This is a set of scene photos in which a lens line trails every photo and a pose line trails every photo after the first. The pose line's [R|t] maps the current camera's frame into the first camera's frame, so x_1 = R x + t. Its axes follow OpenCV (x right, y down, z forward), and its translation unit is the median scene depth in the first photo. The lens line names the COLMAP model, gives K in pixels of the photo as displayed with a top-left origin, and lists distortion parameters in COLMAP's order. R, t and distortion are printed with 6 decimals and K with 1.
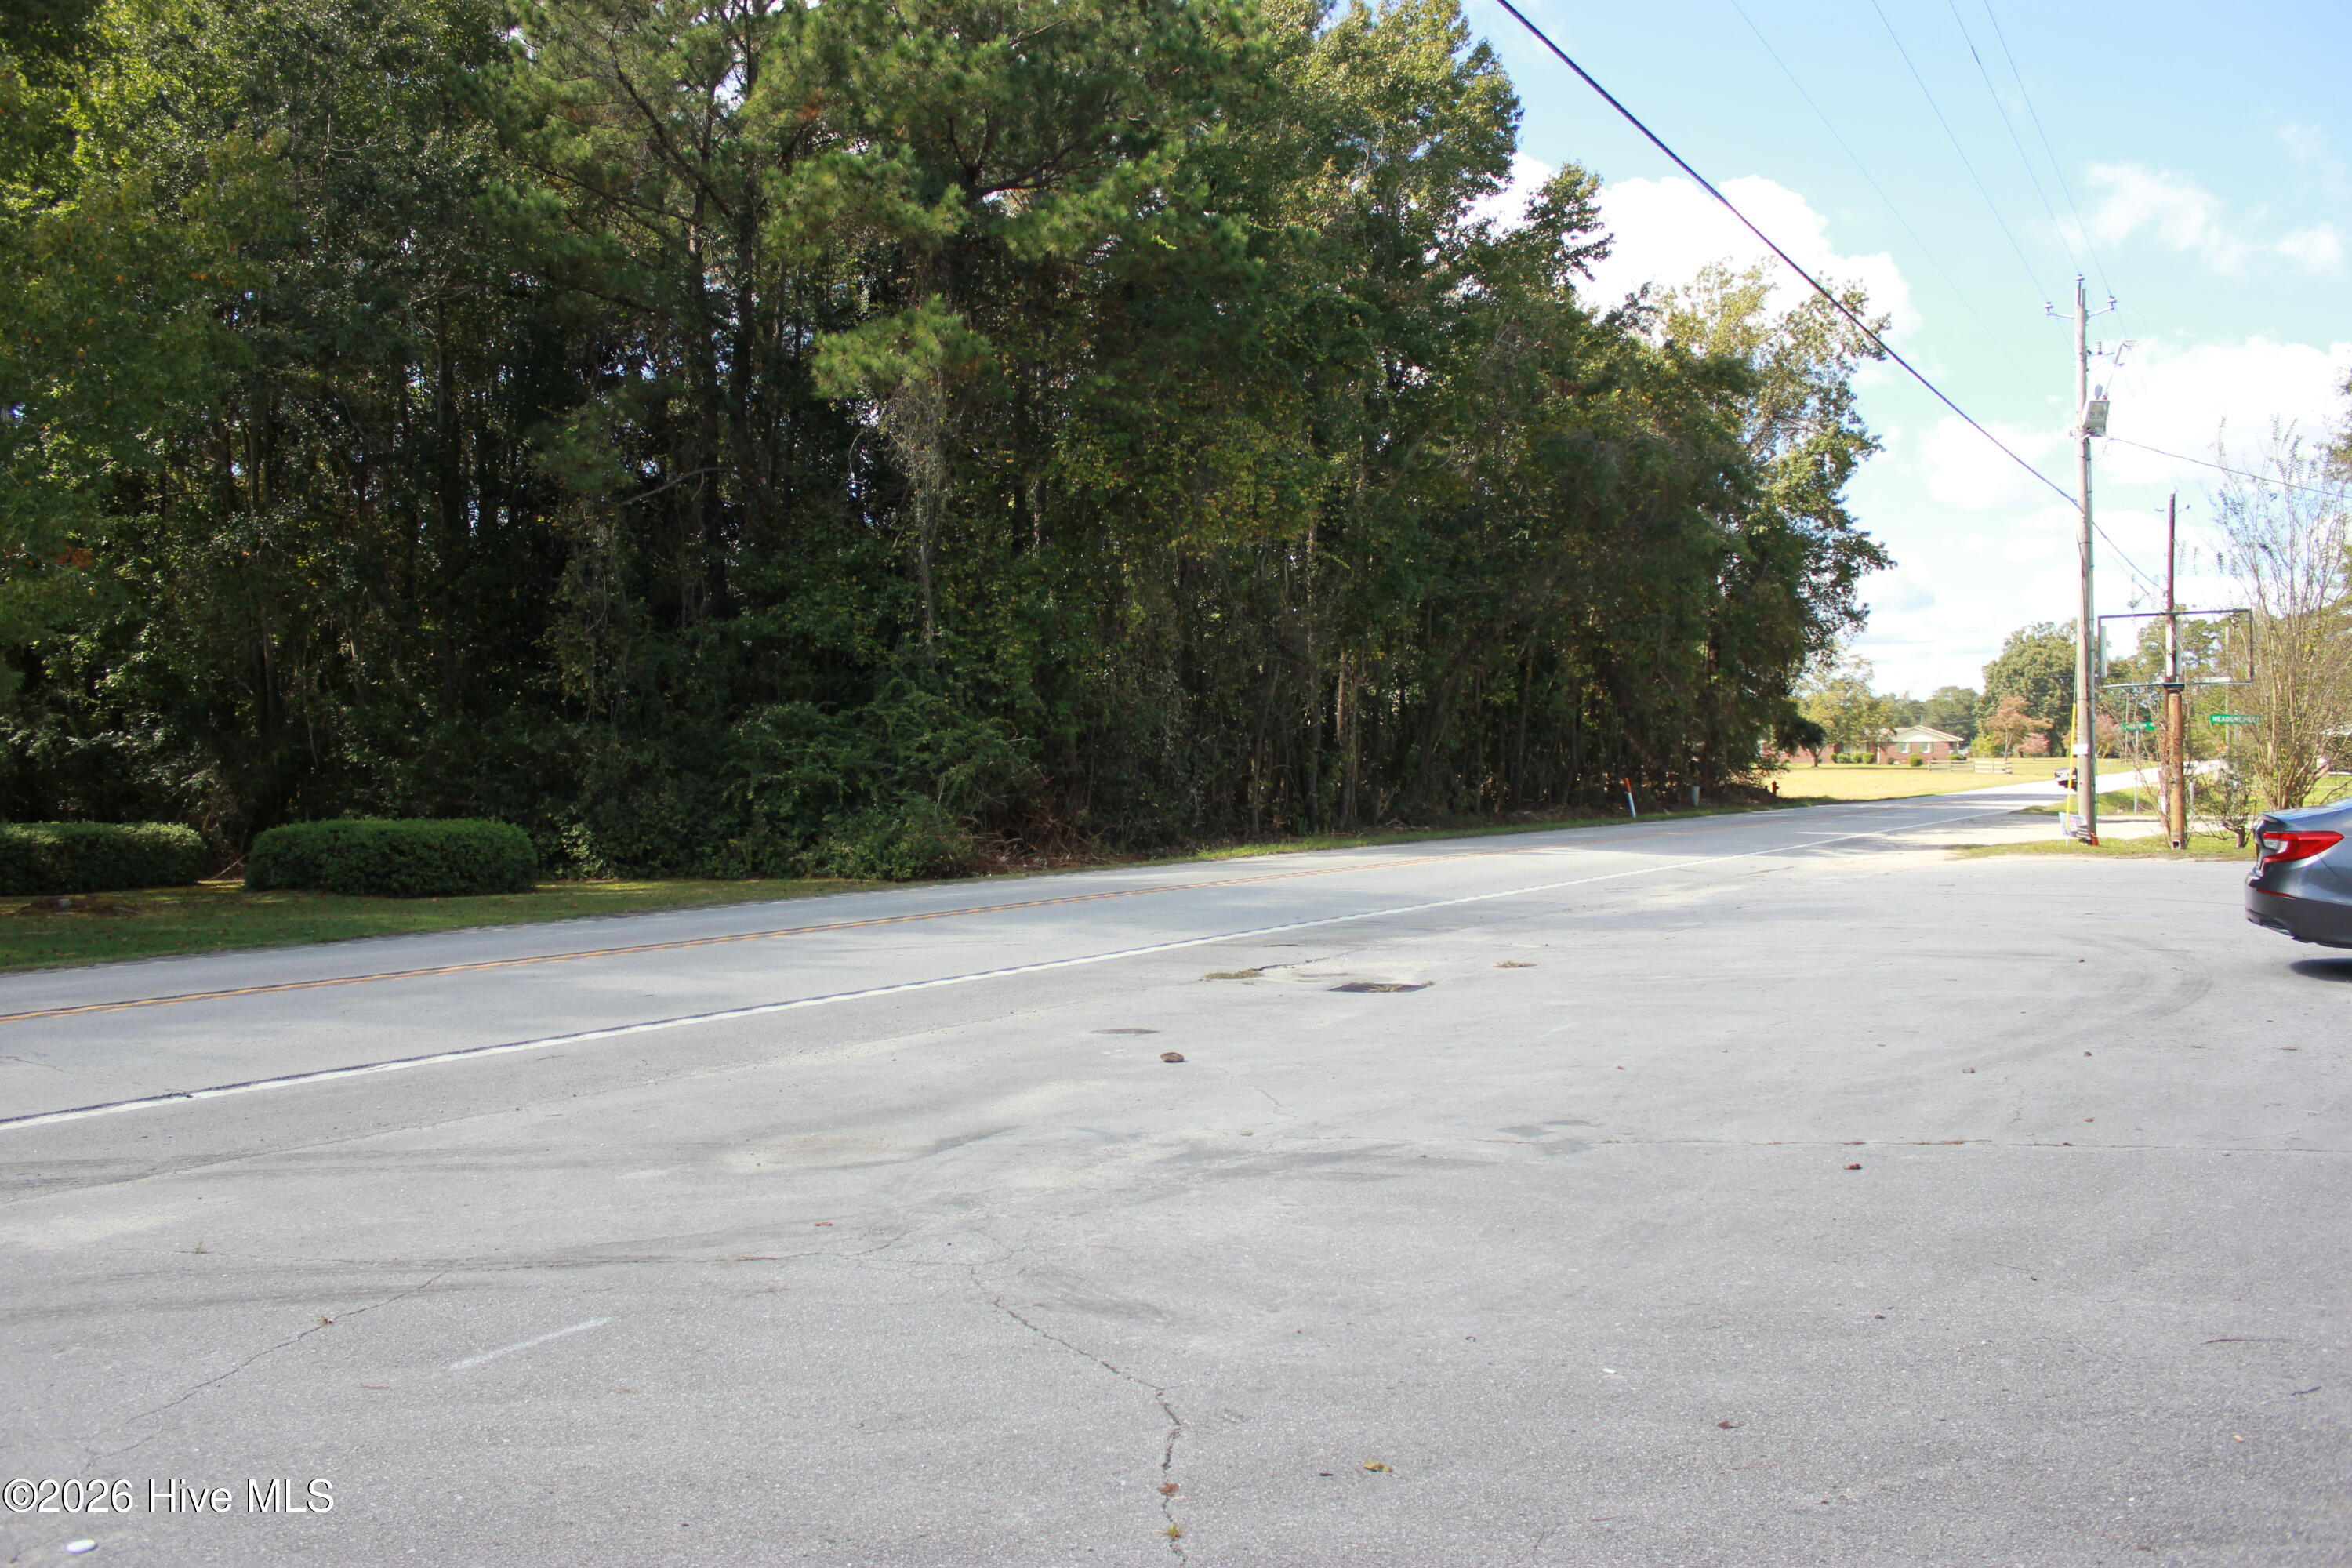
lens RADIAL K [[1951.4, 0, 1176.0], [0, 1951.4, 784.0], [0, 0, 1]] dist [-0.180975, 0.157060]
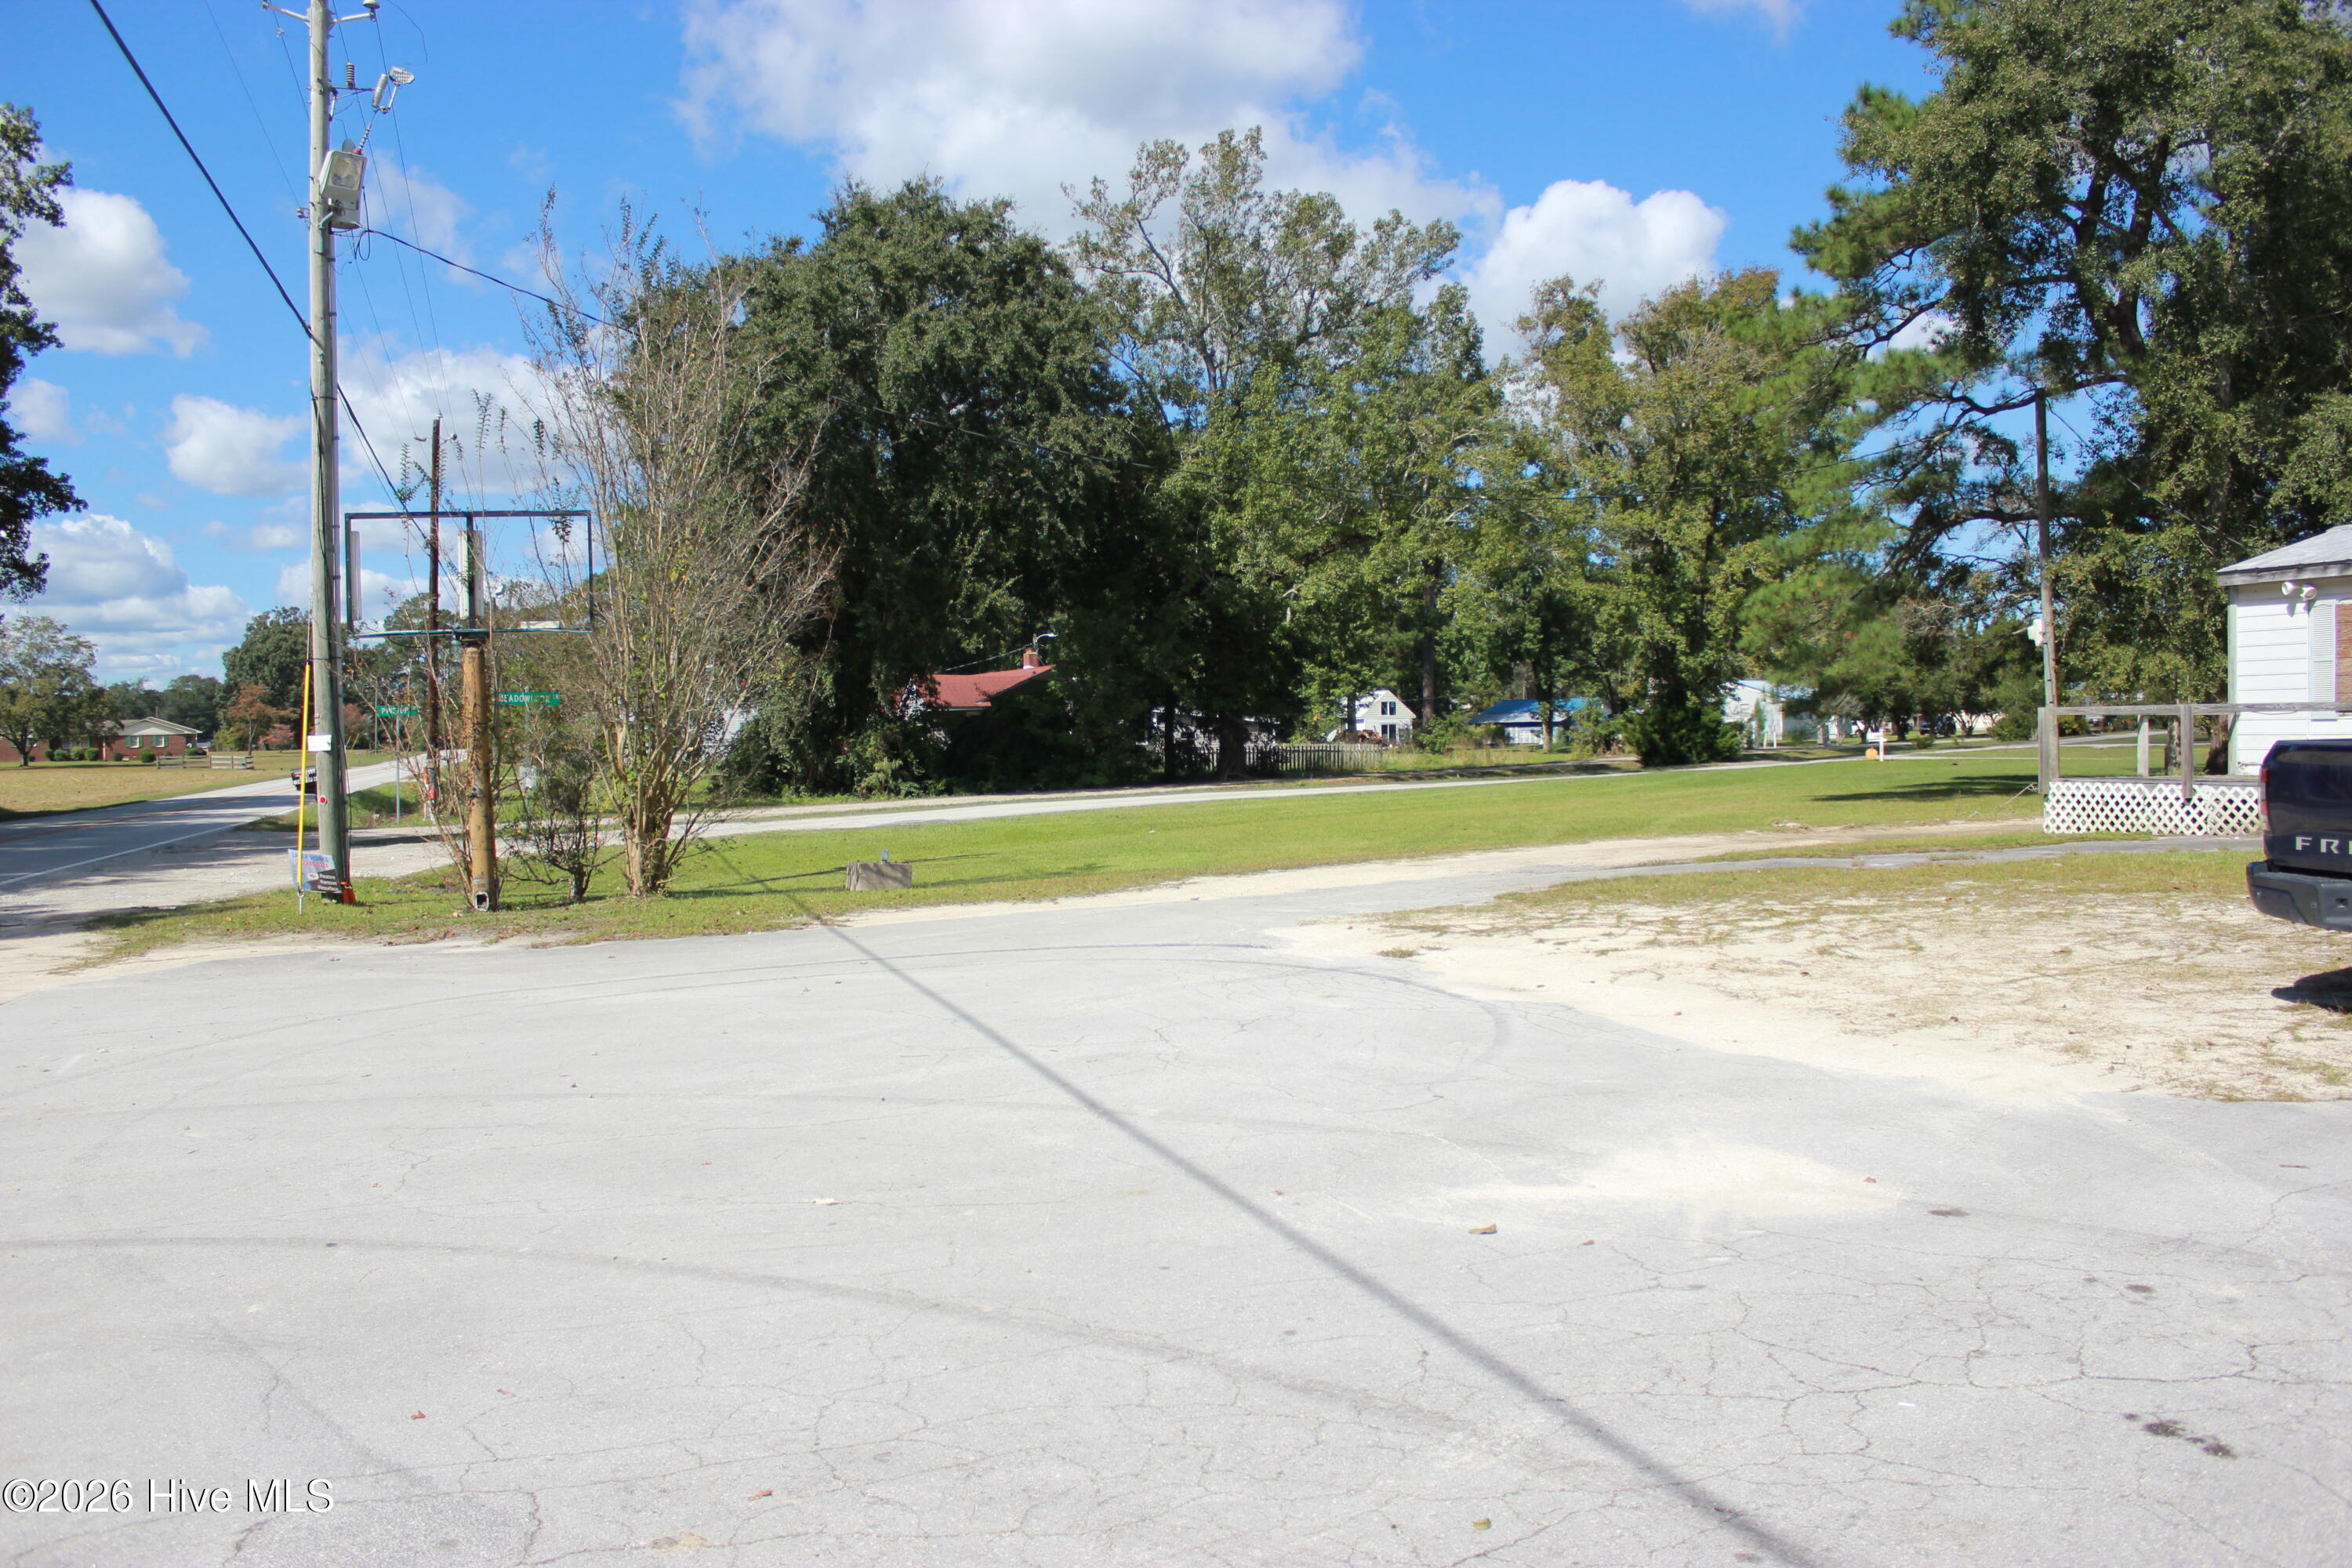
lens RADIAL K [[1951.4, 0, 1176.0], [0, 1951.4, 784.0], [0, 0, 1]] dist [-0.180975, 0.157060]
pose [[0.646973, -0.029051, 0.761960, 0.067417], [0.025677, 0.999537, 0.016307, -0.002527], [-0.762081, 0.009015, 0.647419, 0.138122]]
